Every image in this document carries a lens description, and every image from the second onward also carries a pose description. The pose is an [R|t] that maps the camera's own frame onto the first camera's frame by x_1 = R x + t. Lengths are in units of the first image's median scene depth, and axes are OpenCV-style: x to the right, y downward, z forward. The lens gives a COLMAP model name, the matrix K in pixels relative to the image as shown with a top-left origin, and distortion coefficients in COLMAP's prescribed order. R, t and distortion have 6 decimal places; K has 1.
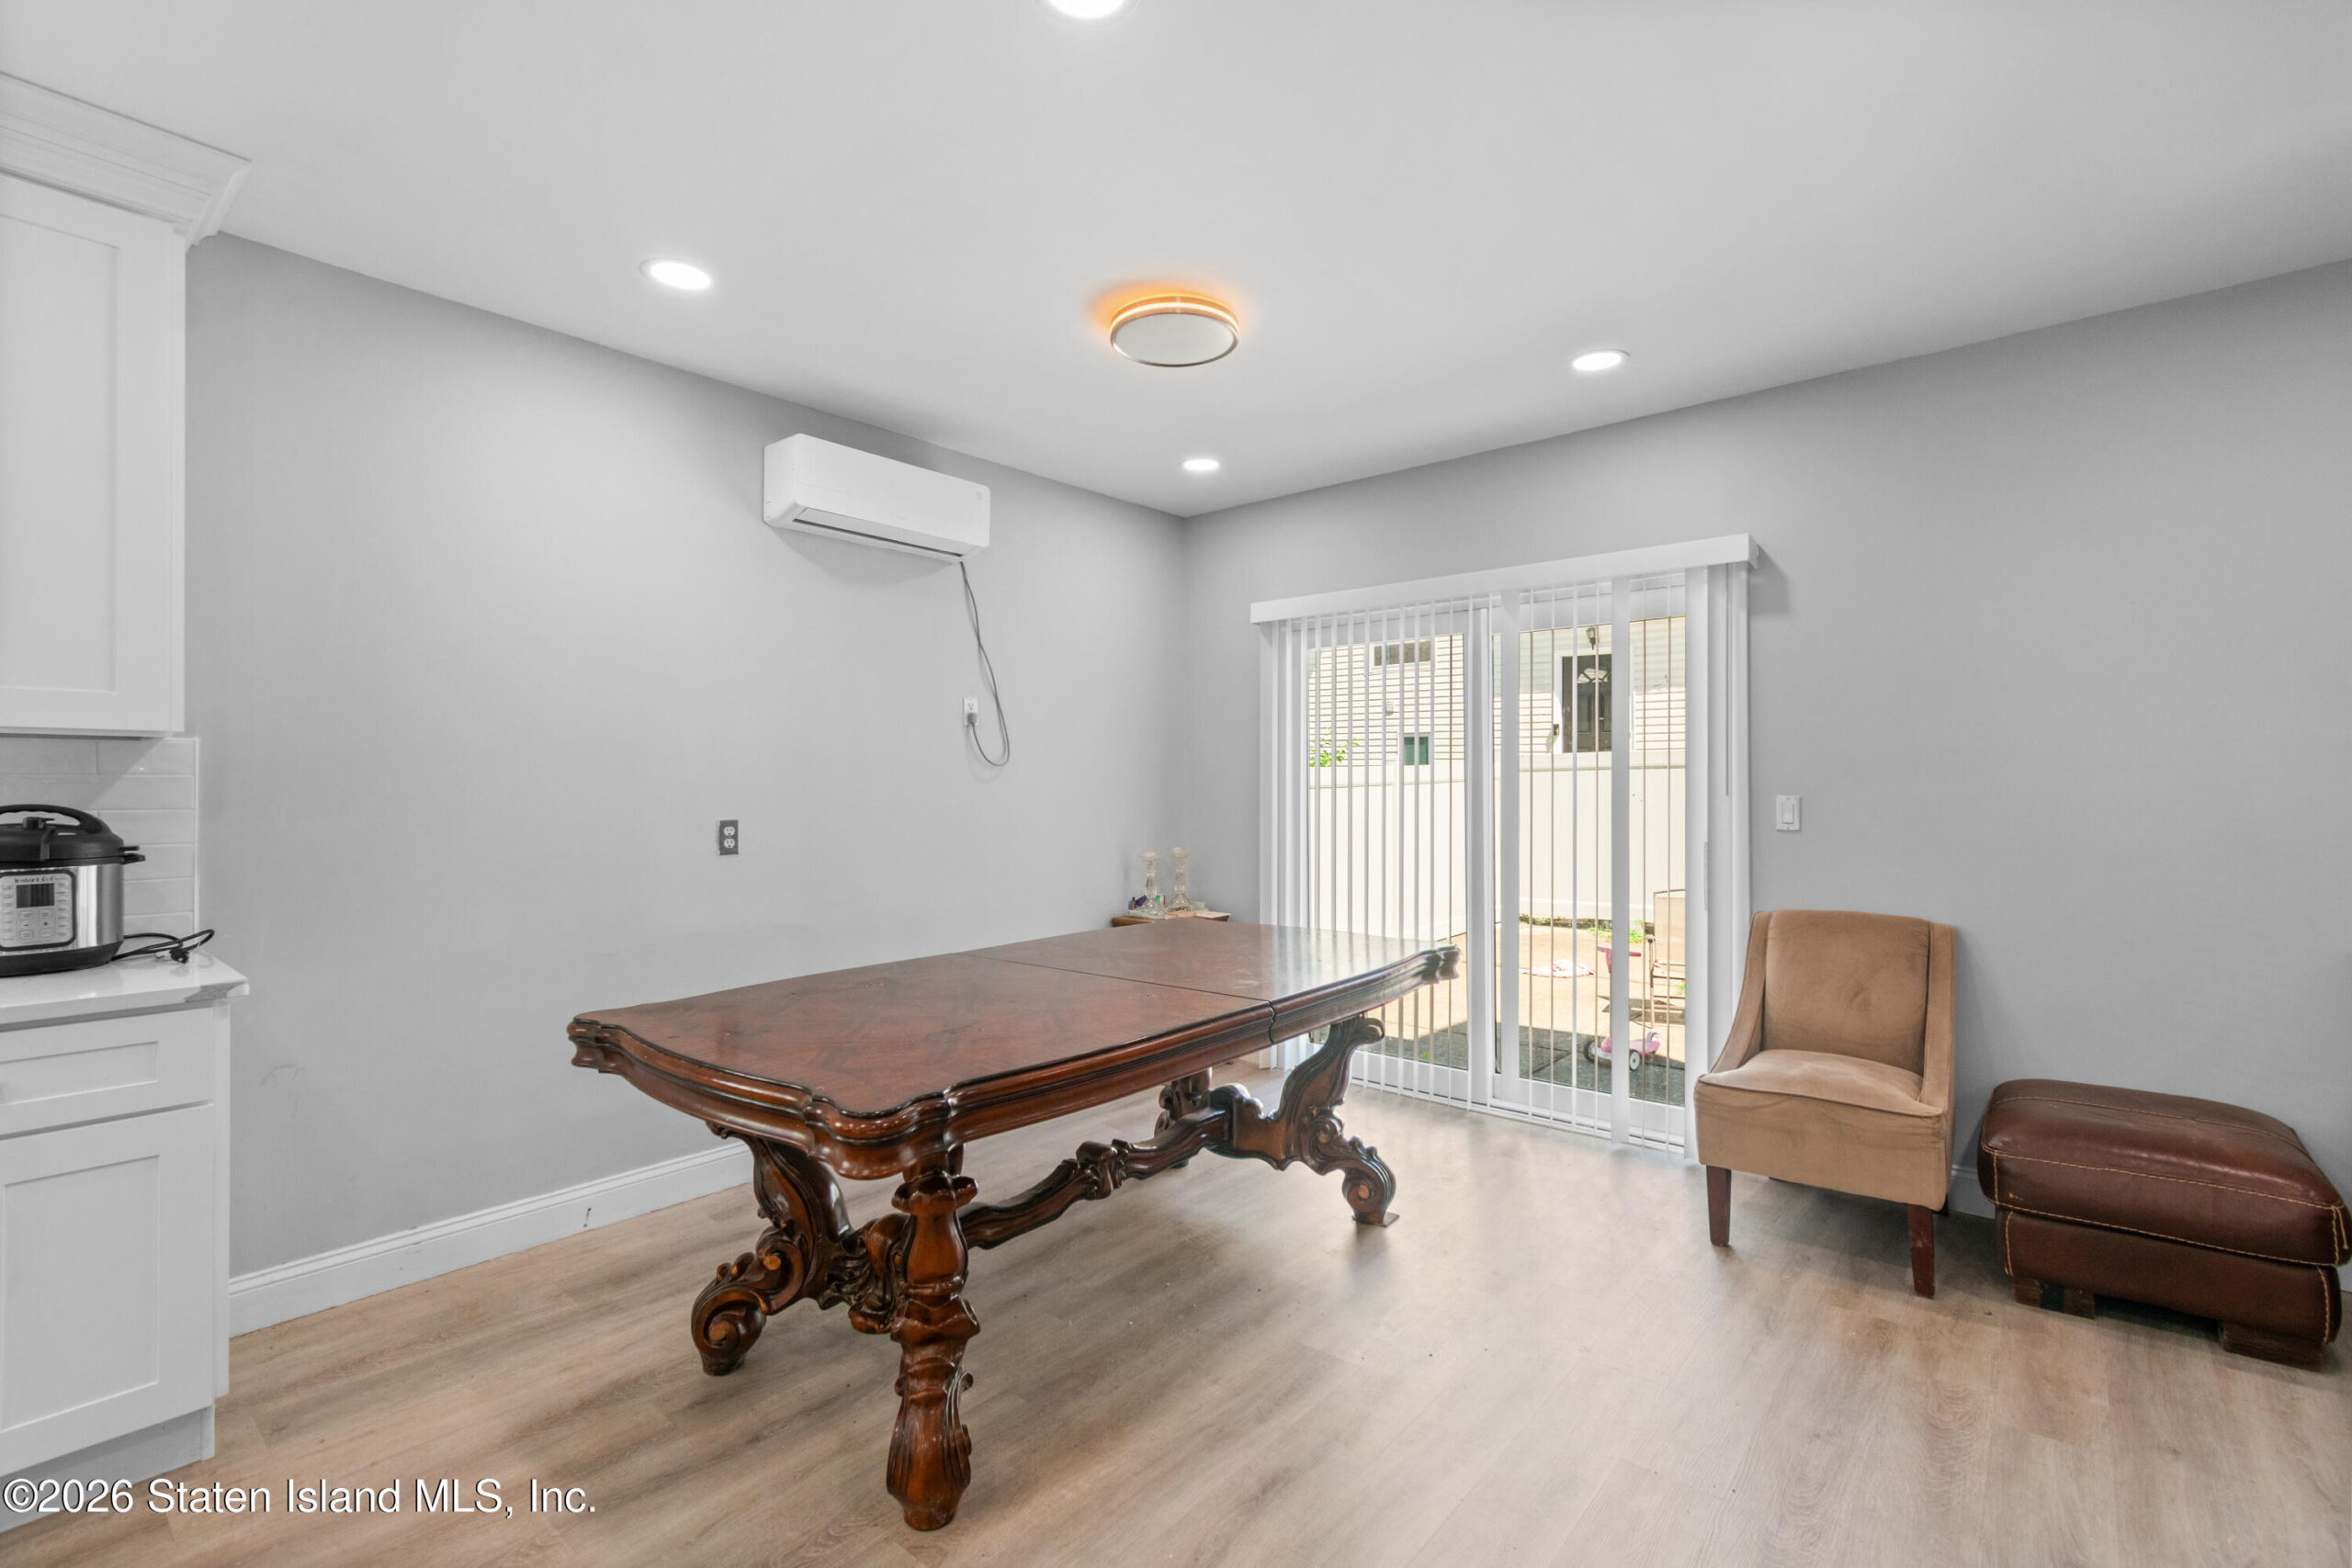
lens RADIAL K [[1050.7, 0, 1175.1], [0, 1050.7, 776.1], [0, 0, 1]] dist [0.007376, -0.003183]
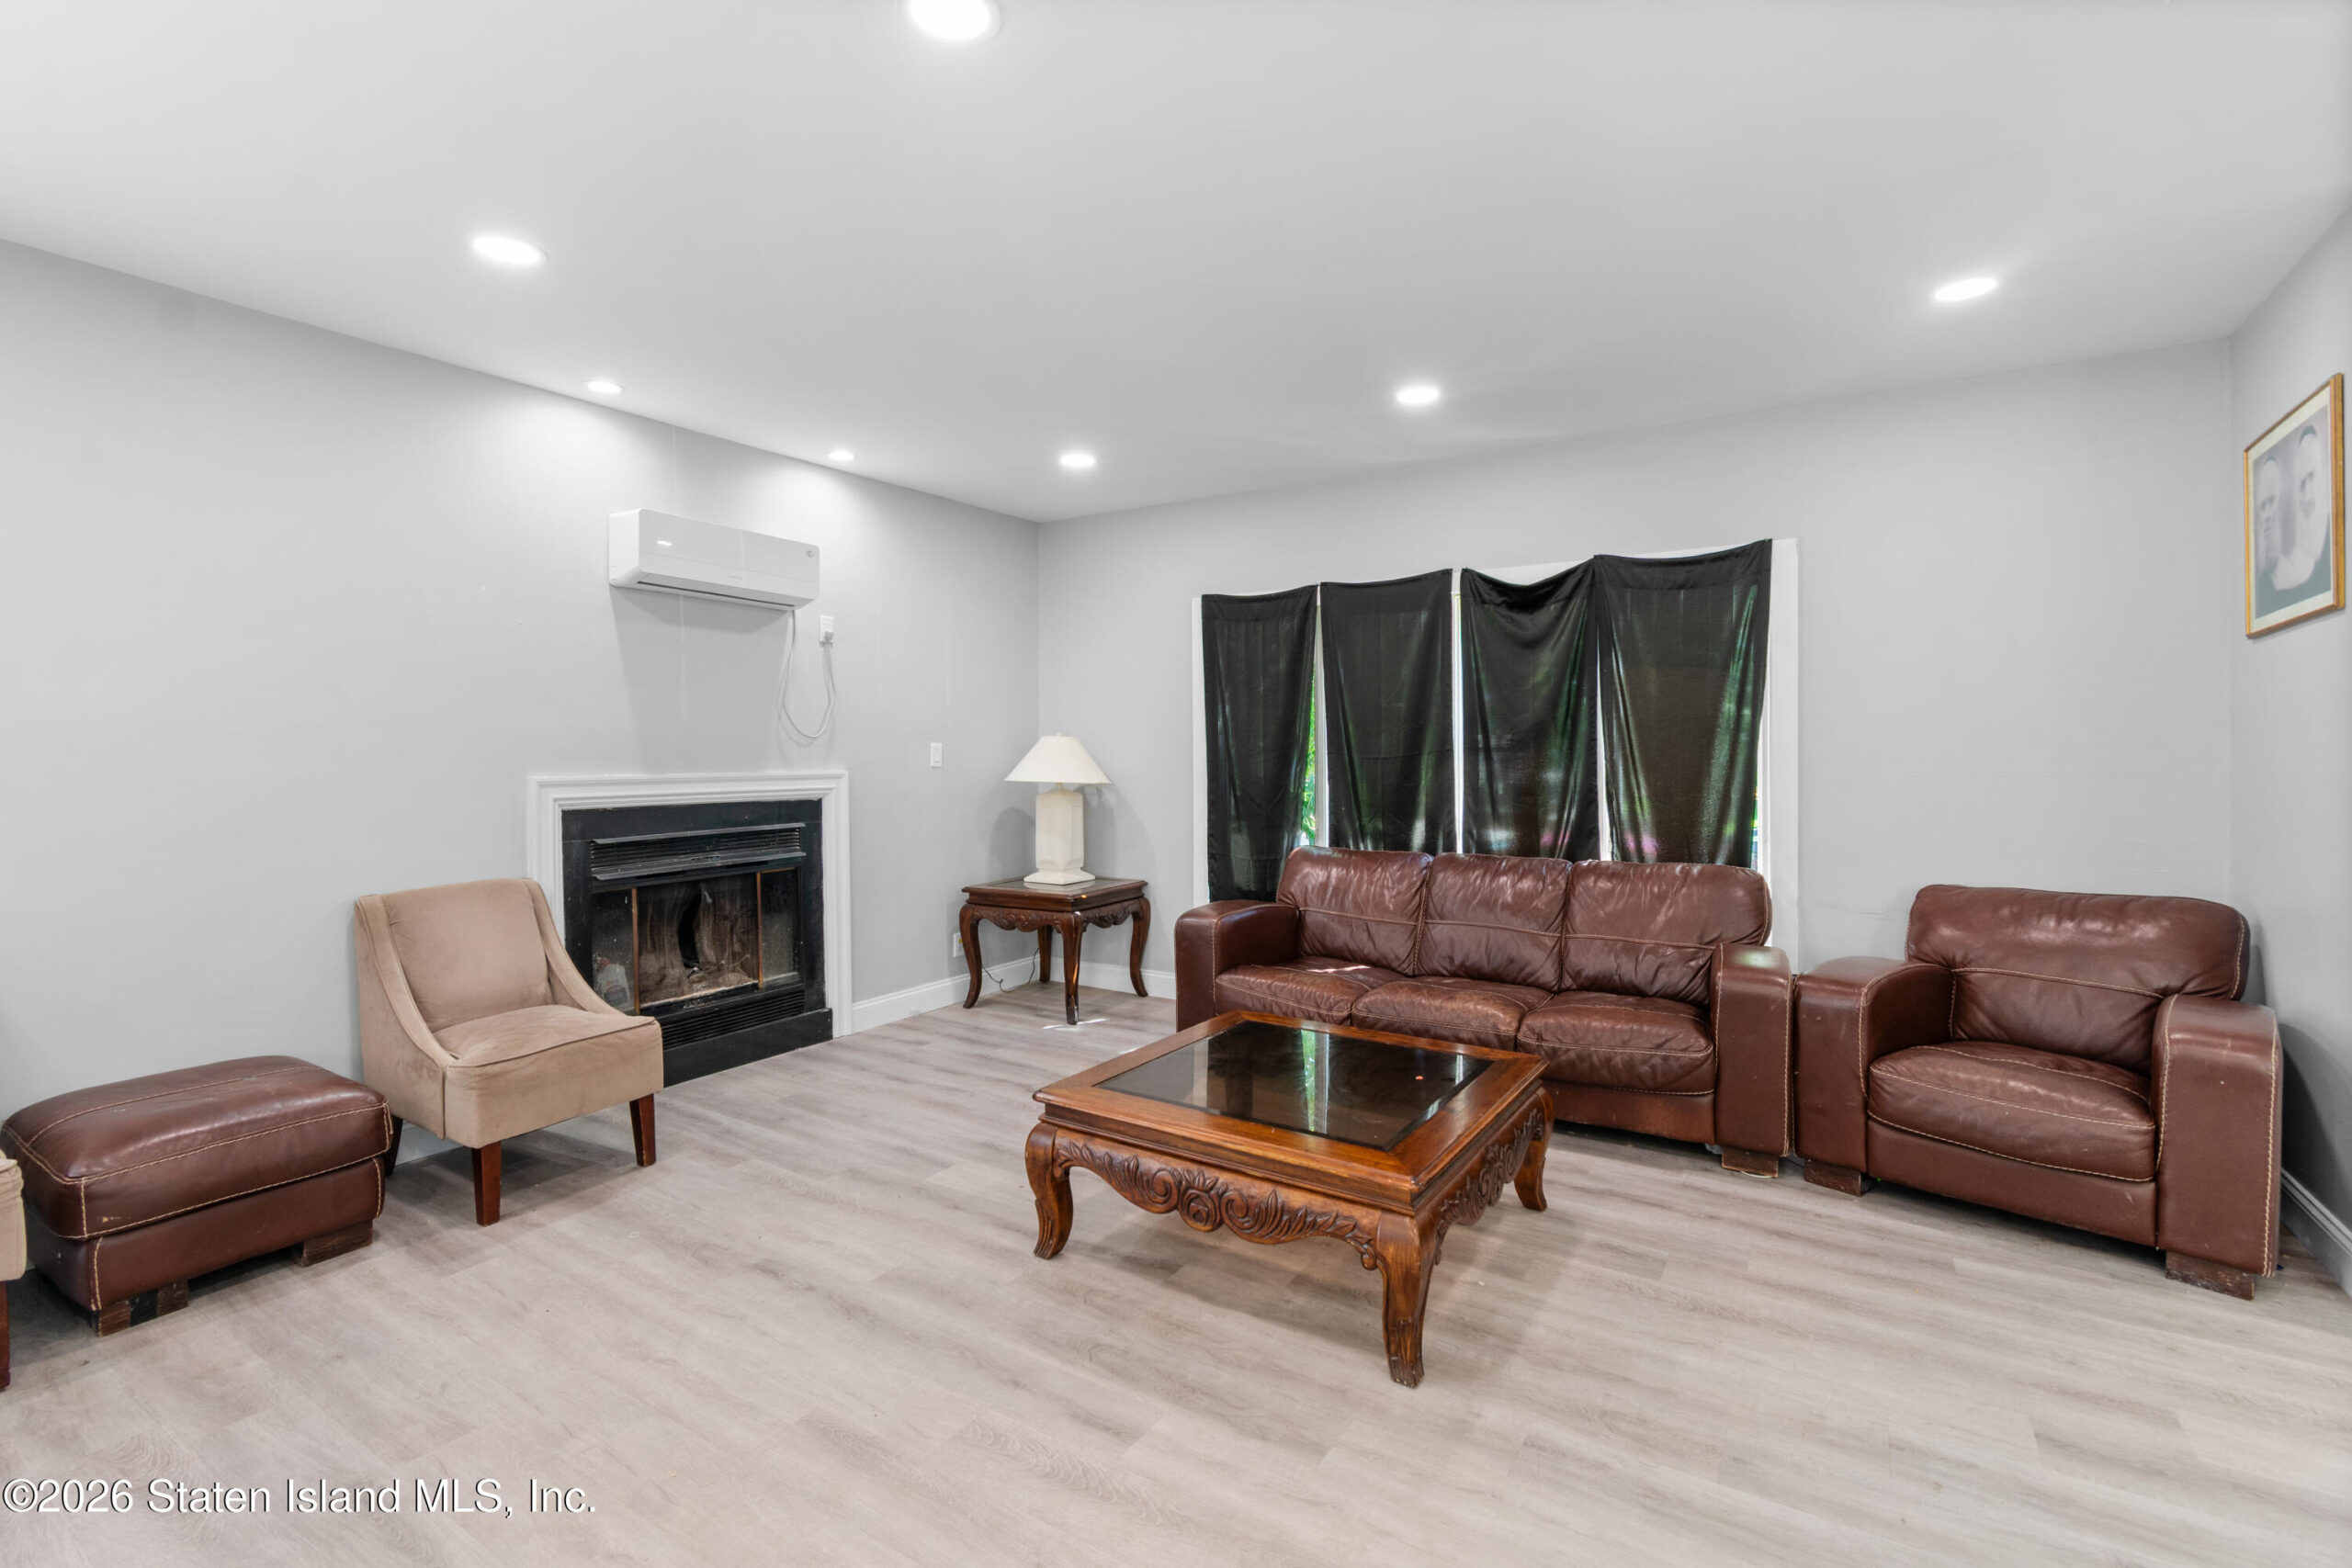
lens RADIAL K [[1050.7, 0, 1170.7], [0, 1050.7, 770.8], [0, 0, 1]] dist [0.007376, -0.003183]
pose [[-0.126242, -0.008537, 0.991963, -0.198050], [-0.002510, 0.999963, 0.008286, 0.001454], [-0.991996, -0.001443, -0.126259, 0.185761]]
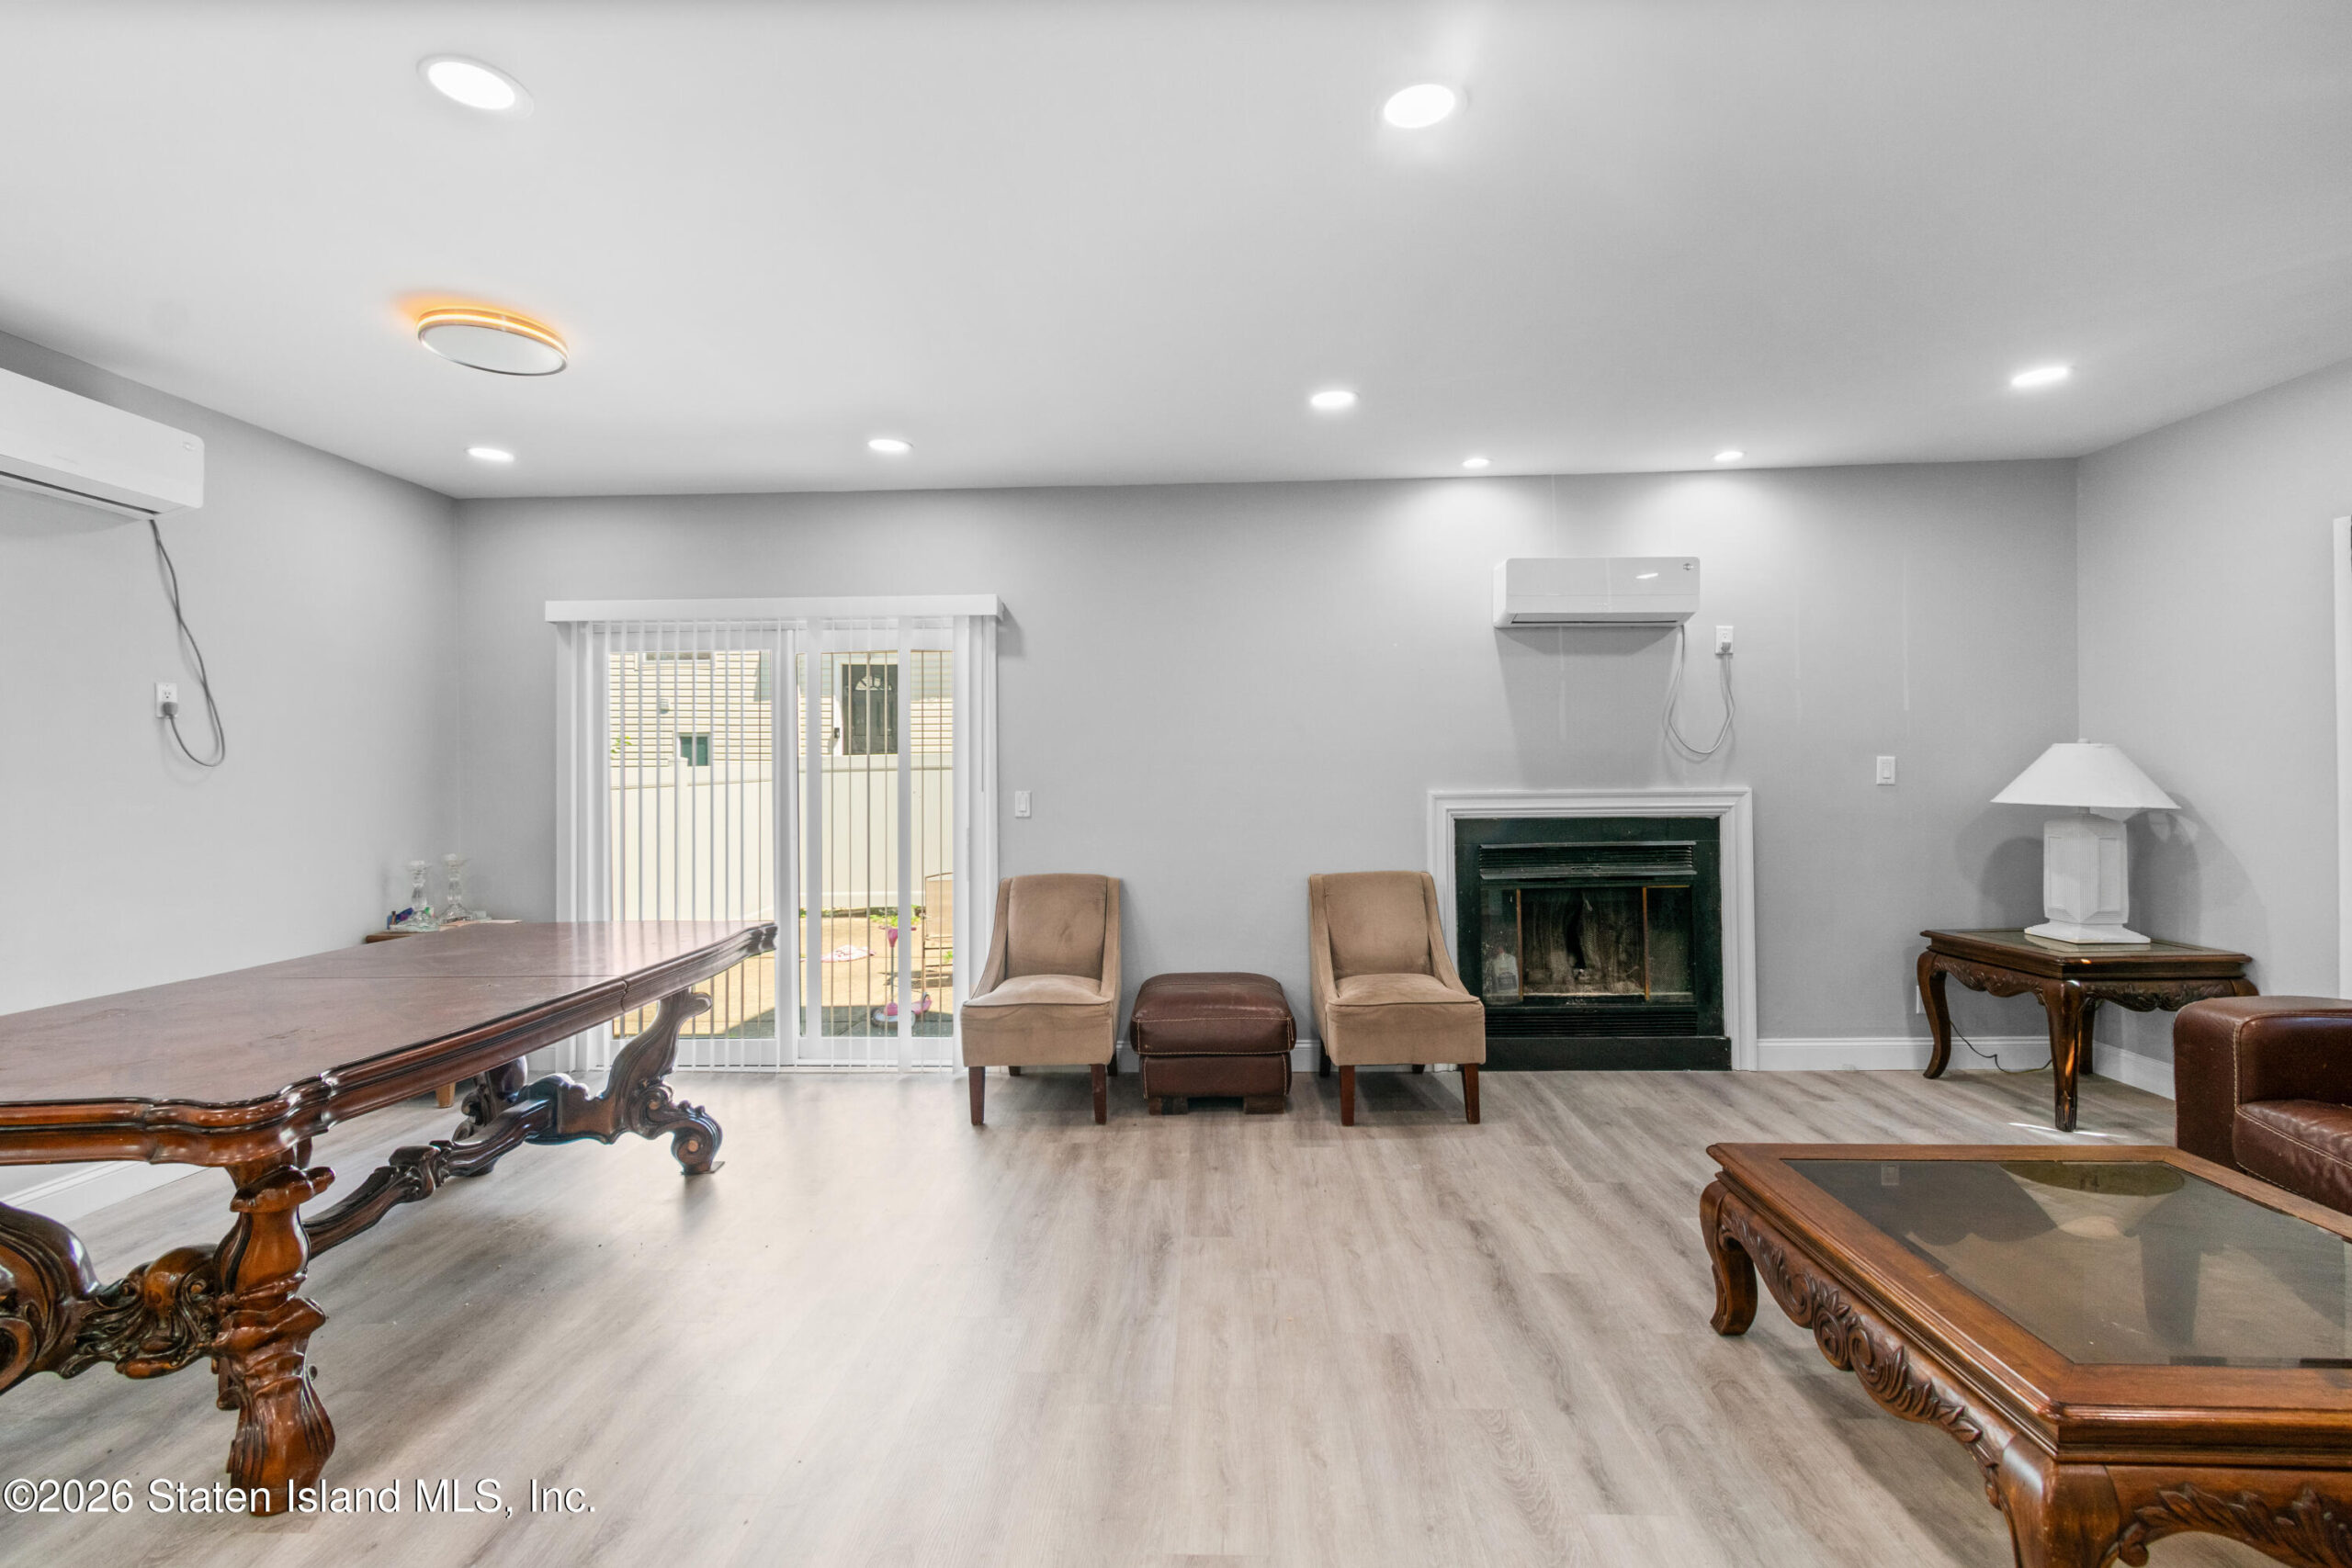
lens RADIAL K [[1050.7, 0, 1171.7], [0, 1050.7, 785.7], [0, 0, 1]] dist [0.007376, -0.003183]
pose [[0.789234, -0.005803, 0.614066, -0.116427], [0.000446, 0.999961, 0.008876, -0.001176], [-0.614093, -0.006732, 0.789205, -0.221278]]
